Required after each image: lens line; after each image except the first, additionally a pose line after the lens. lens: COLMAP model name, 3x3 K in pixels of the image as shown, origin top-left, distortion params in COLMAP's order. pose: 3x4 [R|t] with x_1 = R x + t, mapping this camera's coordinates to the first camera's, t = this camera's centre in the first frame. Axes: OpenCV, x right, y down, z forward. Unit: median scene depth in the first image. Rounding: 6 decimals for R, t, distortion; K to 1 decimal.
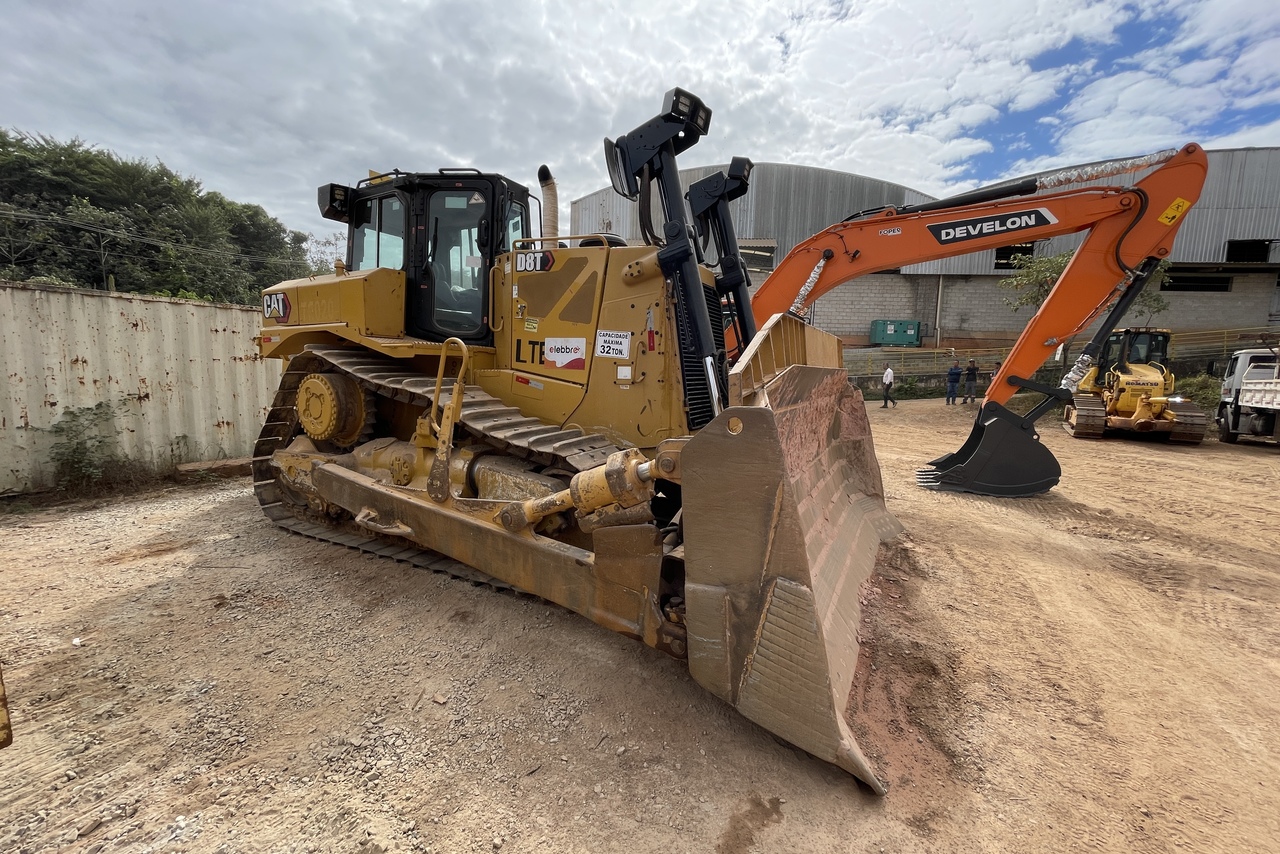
lens RADIAL K [[511.8, 0, 649.2], [0, 511.8, 424.1], [0, 0, 1]] dist [-0.005933, 0.001018]
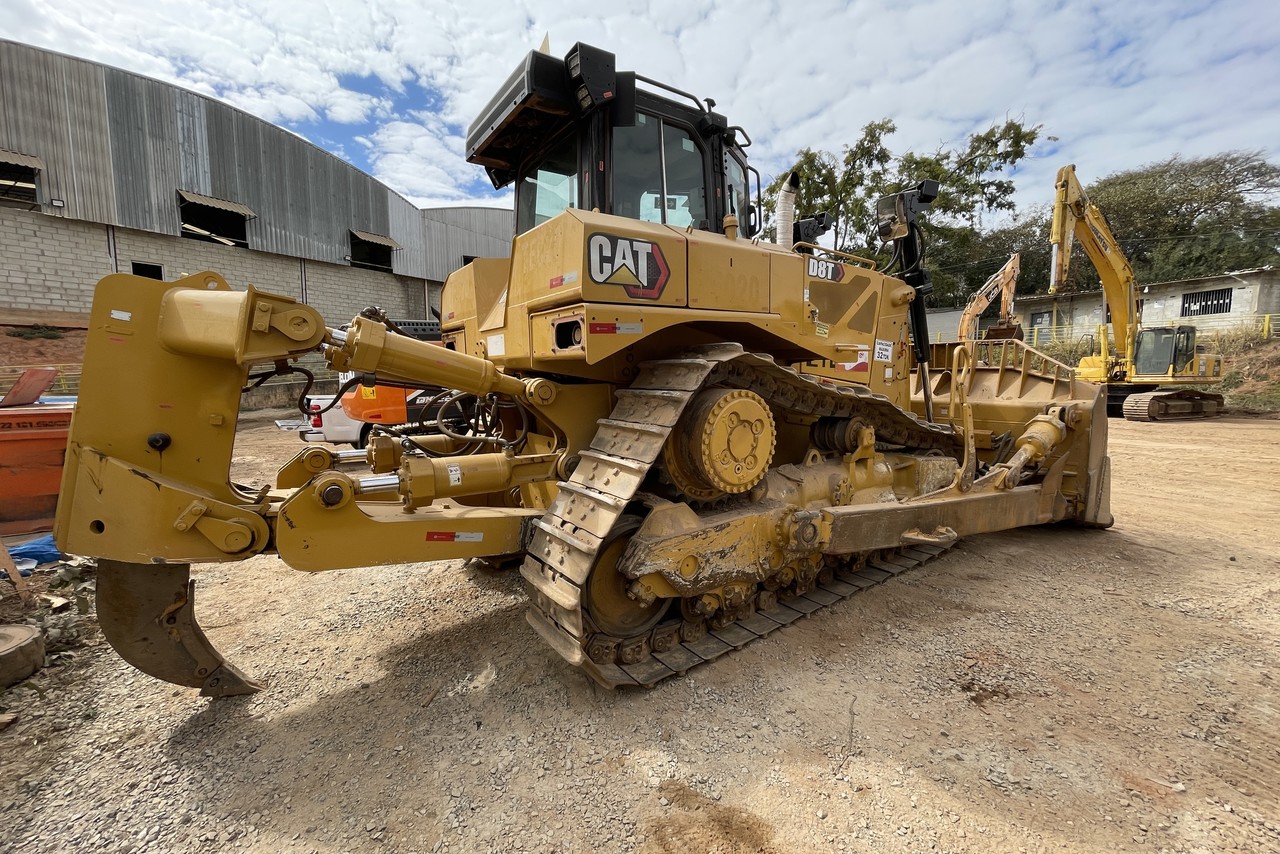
lens RADIAL K [[511.8, 0, 643.1], [0, 511.8, 430.1], [0, 0, 1]] dist [-0.005933, 0.001018]
pose [[0.452074, -0.127110, 0.882877, -1.462882], [0.115523, 0.989801, 0.083351, -0.134723], [-0.884468, 0.064312, 0.462147, 0.939888]]
